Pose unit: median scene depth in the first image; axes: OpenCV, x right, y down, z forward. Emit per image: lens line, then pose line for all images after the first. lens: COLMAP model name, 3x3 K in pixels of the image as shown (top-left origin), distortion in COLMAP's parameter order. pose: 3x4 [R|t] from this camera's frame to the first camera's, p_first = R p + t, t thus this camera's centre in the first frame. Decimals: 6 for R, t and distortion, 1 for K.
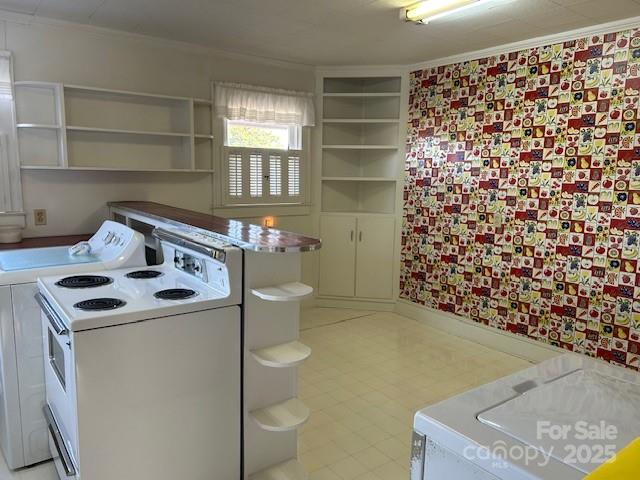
lens RADIAL K [[478.5, 0, 320.0], [0, 478.5, 240.0], [0, 0, 1]] dist [0.069212, -0.077726]
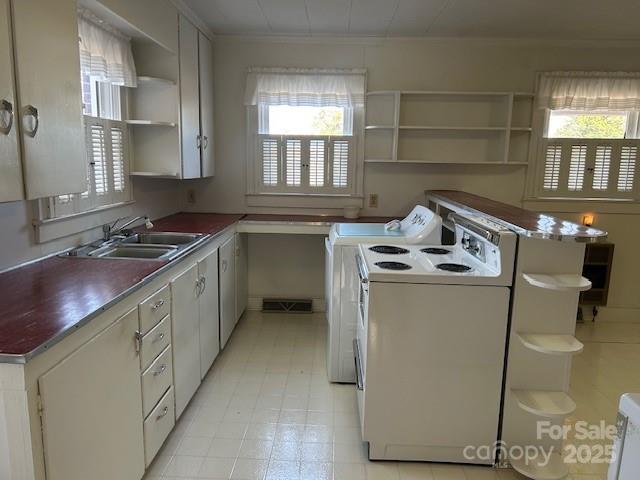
lens RADIAL K [[468.9, 0, 320.0], [0, 468.9, 240.0], [0, 0, 1]] dist [0.018386, -0.005034]
pose [[0.786958, 0.101182, -0.608654, 0.061228], [-0.092026, 0.994676, 0.046369, 0.011190], [0.610106, 0.019521, 0.792080, -0.040471]]
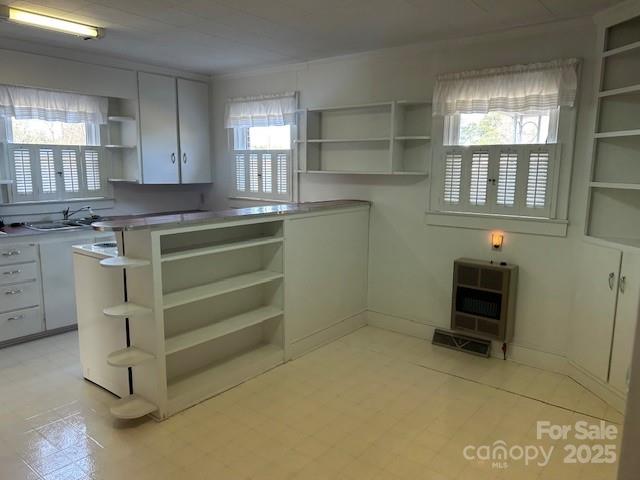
lens RADIAL K [[478.5, 0, 320.0], [0, 478.5, 240.0], [0, 0, 1]] dist [0.069212, -0.077726]
pose [[0.274540, 0.130401, -0.952693, 0.800413], [-0.143219, 0.985256, 0.093586, -0.093941], [0.950850, 0.110751, 0.289168, 0.692751]]
